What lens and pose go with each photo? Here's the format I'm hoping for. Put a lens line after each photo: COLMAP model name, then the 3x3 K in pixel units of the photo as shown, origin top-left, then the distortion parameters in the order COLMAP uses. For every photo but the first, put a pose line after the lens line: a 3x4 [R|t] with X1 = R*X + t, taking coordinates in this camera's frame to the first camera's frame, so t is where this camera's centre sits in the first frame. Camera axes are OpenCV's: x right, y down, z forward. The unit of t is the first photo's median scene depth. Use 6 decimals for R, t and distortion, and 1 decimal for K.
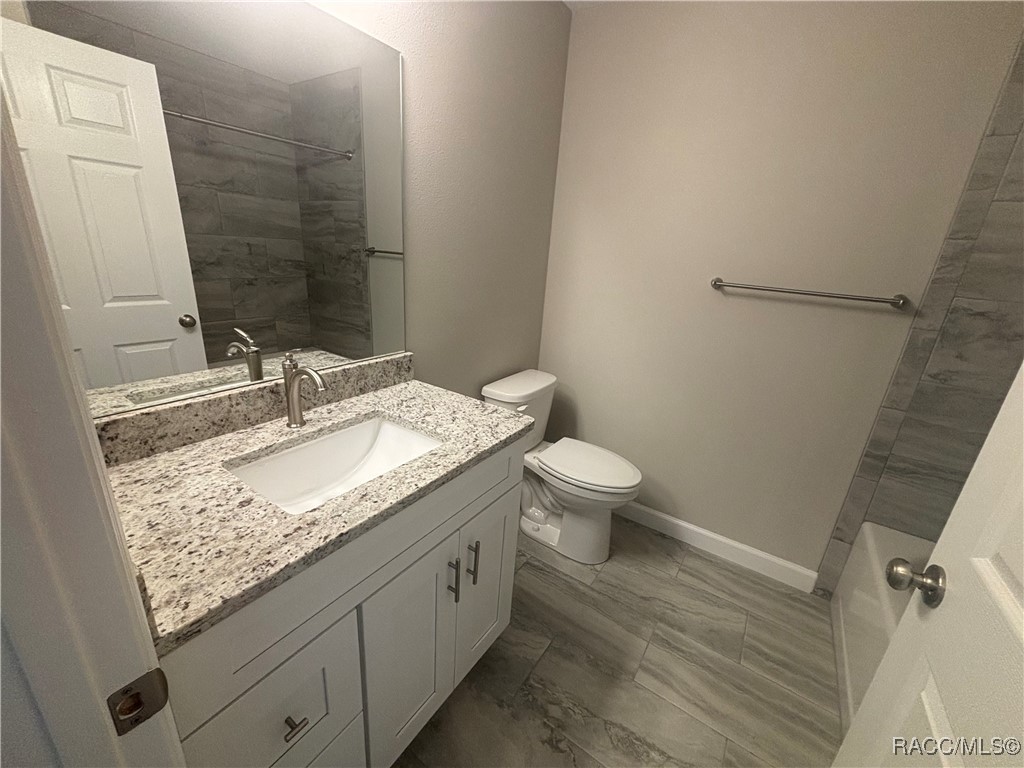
lens RADIAL K [[417.9, 0, 510.8], [0, 417.9, 384.9], [0, 0, 1]] dist [0.000983, 0.000420]
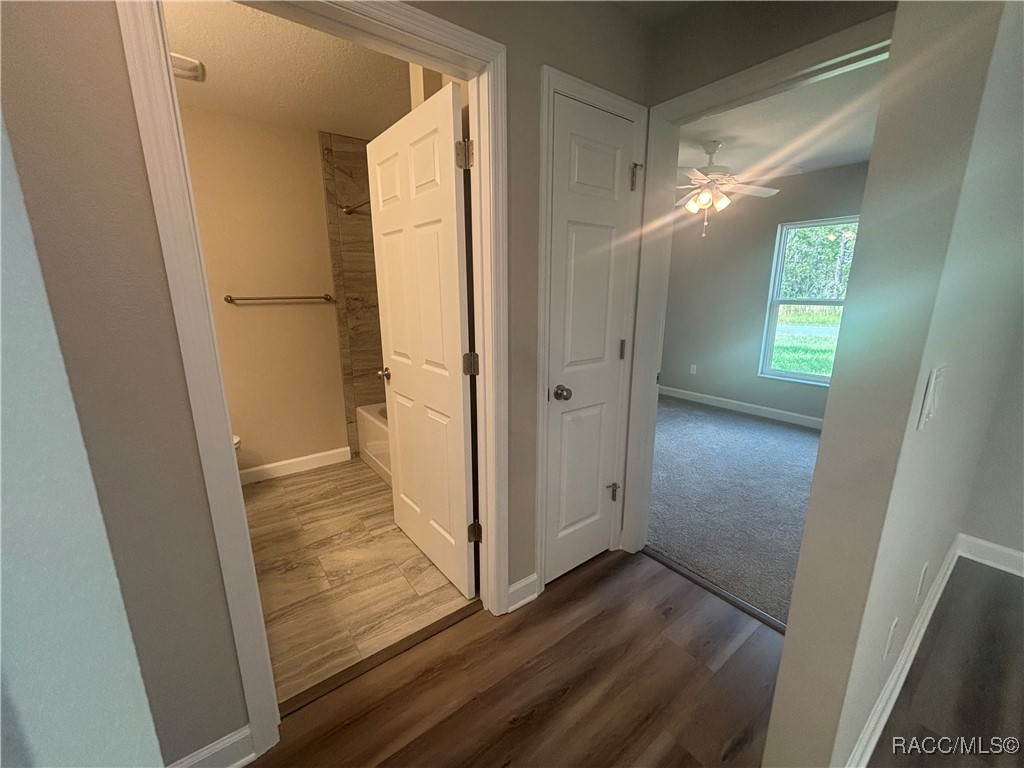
lens RADIAL K [[417.9, 0, 515.0], [0, 417.9, 384.6], [0, 0, 1]] dist [0.000983, 0.000420]
pose [[0.319838, -0.282483, 0.904382, -0.733548], [0.324168, 0.929540, 0.175698, 0.134556], [-0.890291, 0.236977, 0.388874, -0.506500]]
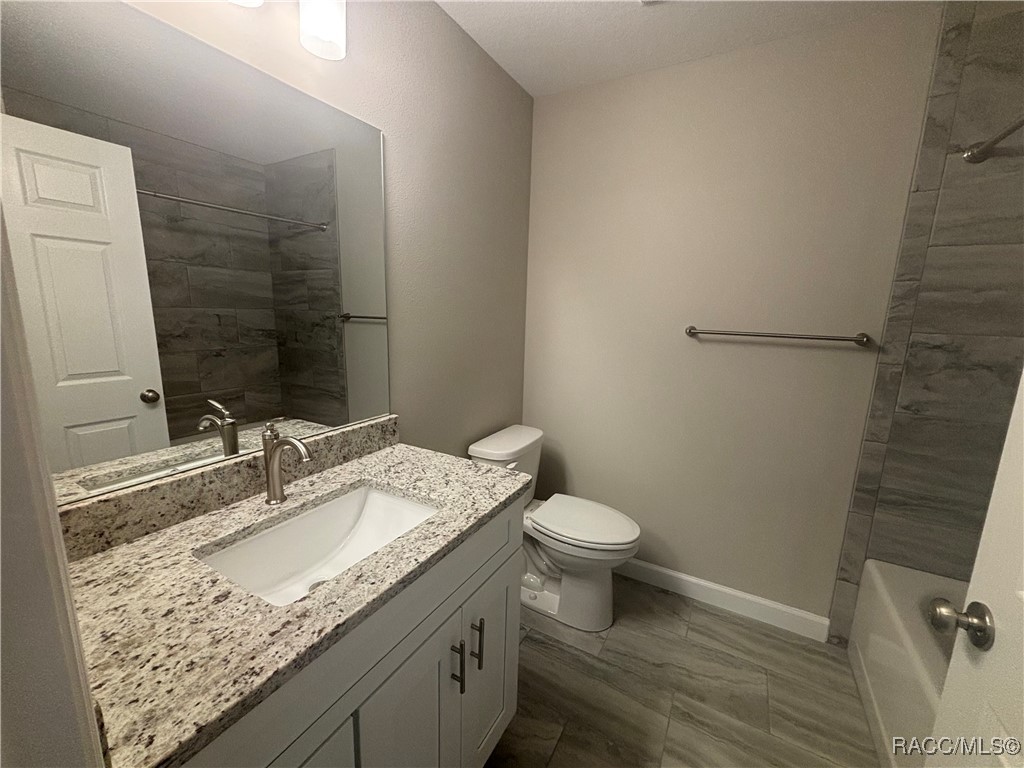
lens RADIAL K [[417.9, 0, 511.1], [0, 417.9, 384.3], [0, 0, 1]] dist [0.000983, 0.000420]
pose [[0.996081, -0.054933, 0.069318, -0.037044], [0.063952, 0.988722, -0.135424, 0.000038], [-0.061097, 0.139327, 0.988360, 0.022140]]
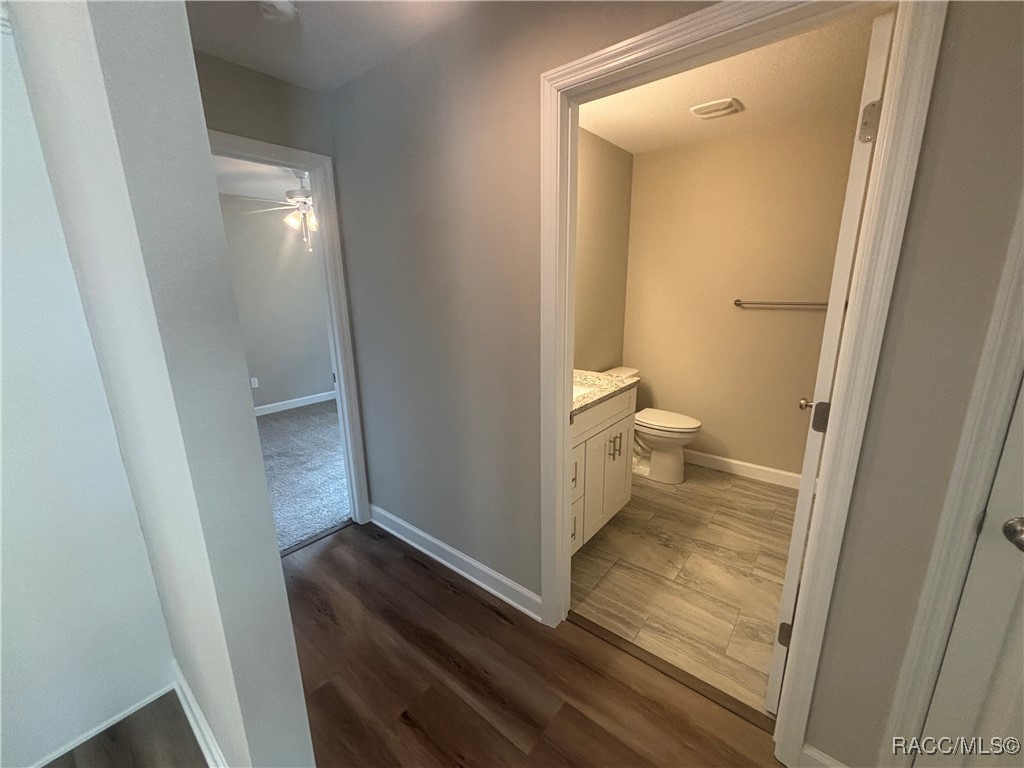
lens RADIAL K [[417.9, 0, 510.3], [0, 417.9, 383.8], [0, 0, 1]] dist [0.000983, 0.000420]
pose [[0.992665, -0.061893, -0.103848, -0.286307], [0.052225, 0.994261, -0.093367, 0.214821], [0.109031, 0.087259, 0.990201, -0.822852]]
